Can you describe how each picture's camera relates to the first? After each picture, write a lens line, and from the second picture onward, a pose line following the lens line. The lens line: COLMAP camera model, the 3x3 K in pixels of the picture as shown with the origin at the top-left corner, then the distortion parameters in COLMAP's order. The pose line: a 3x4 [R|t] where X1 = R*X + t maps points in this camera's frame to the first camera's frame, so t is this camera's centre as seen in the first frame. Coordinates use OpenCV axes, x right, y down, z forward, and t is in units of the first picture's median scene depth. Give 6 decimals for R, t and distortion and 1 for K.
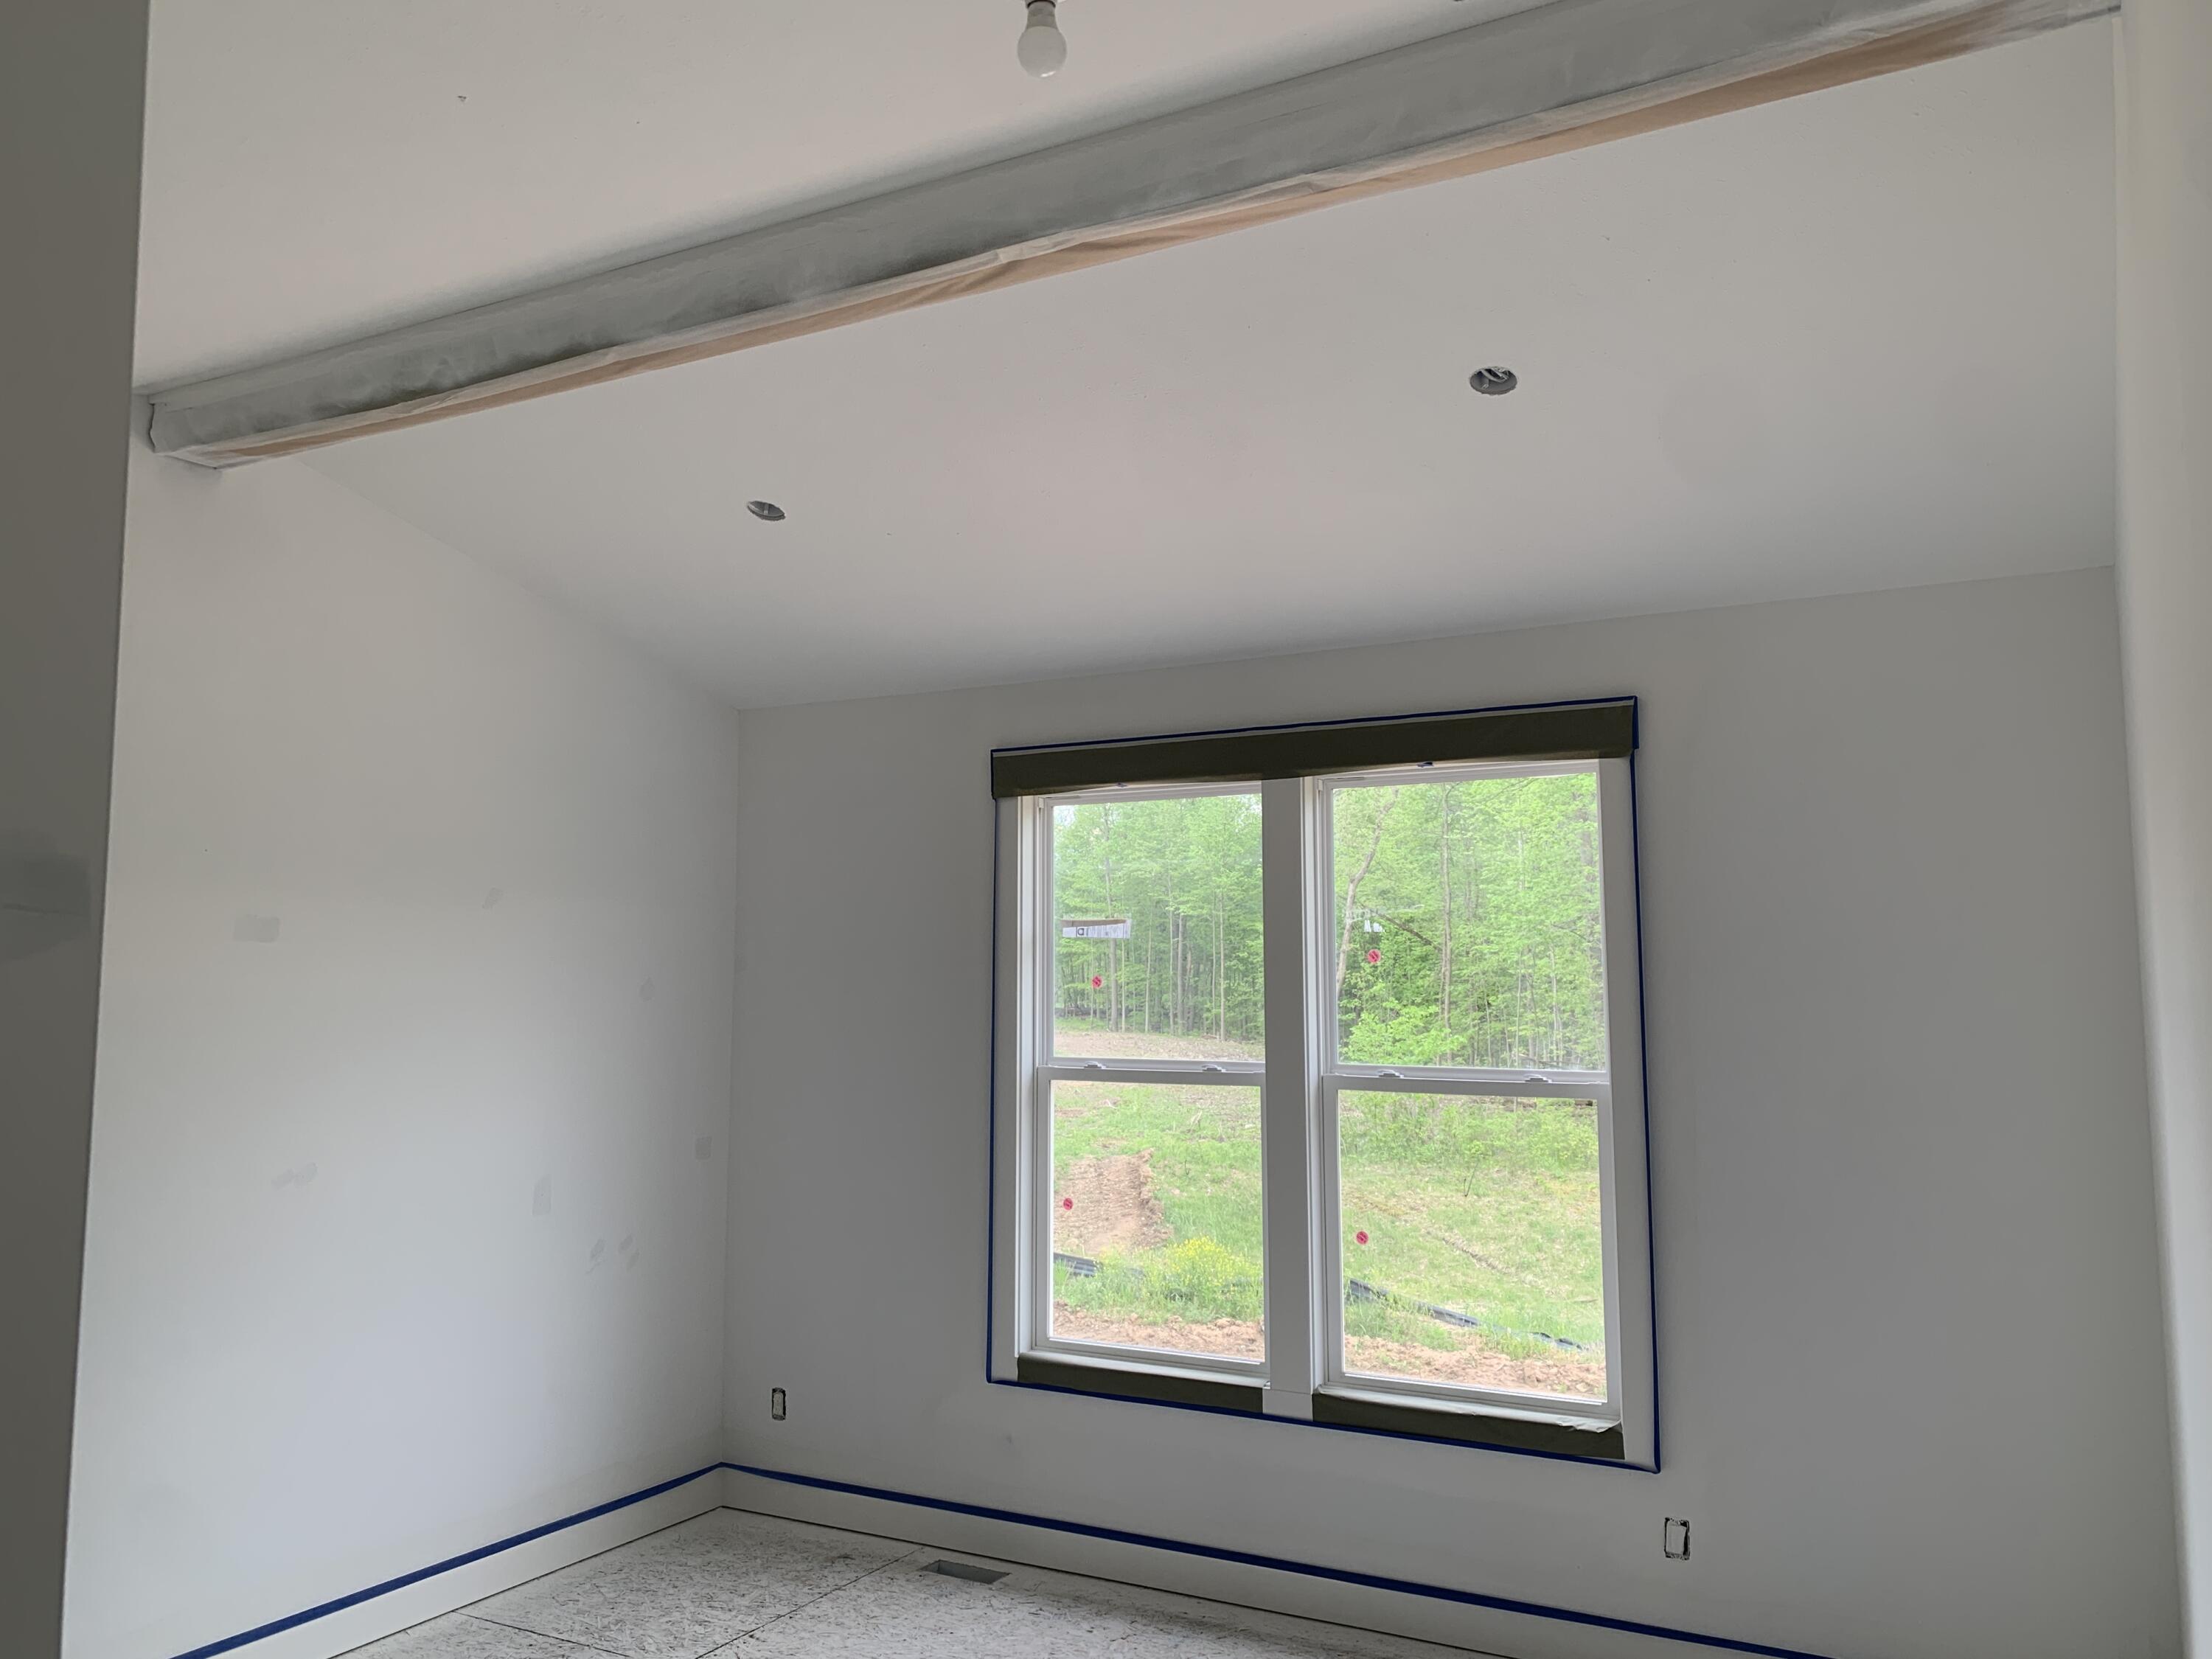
lens RADIAL K [[1660.3, 0, 1103.7], [0, 1660.3, 828.9], [0, 0, 1]] dist [0.001692, -0.000091]
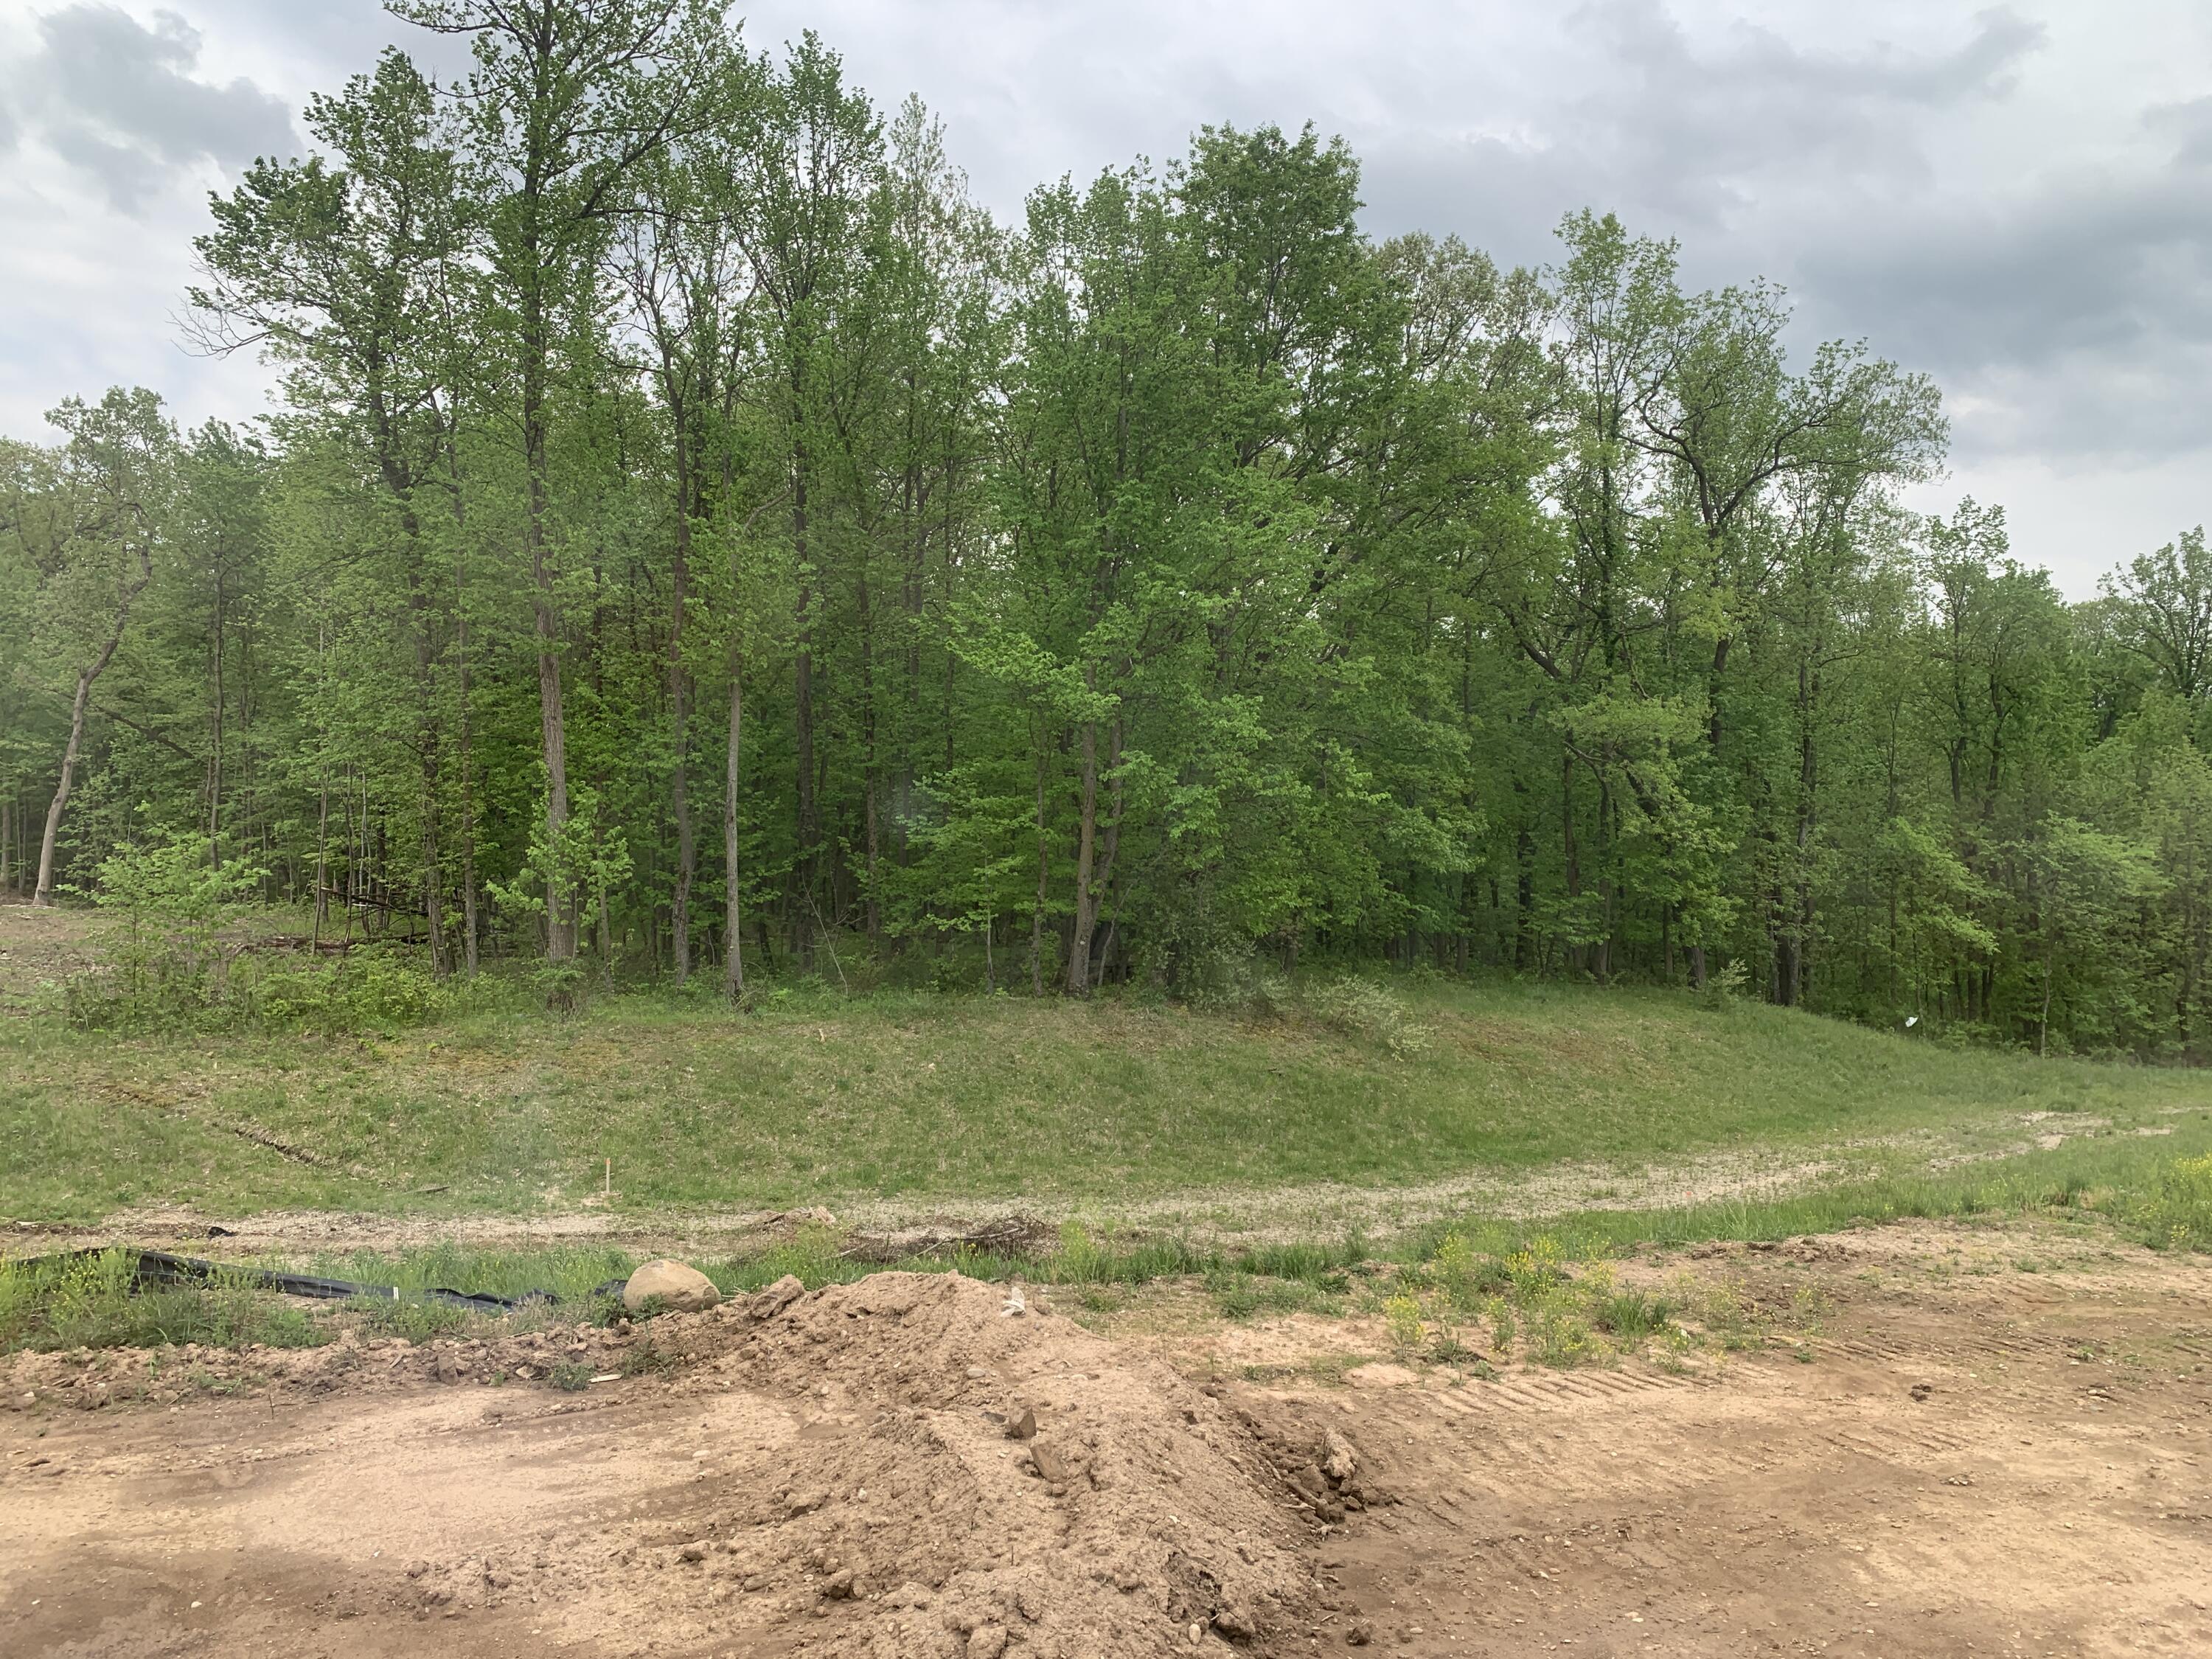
lens RADIAL K [[1684.5, 0, 1107.7], [0, 1684.5, 815.3], [0, 0, 1]] dist [0.012064, 0.005423]
pose [[0.765437, 0.007518, 0.643467, 0.007020], [-0.069835, 0.994997, 0.071448, 0.015681], [-0.639710, -0.099625, 0.762132, 0.148429]]
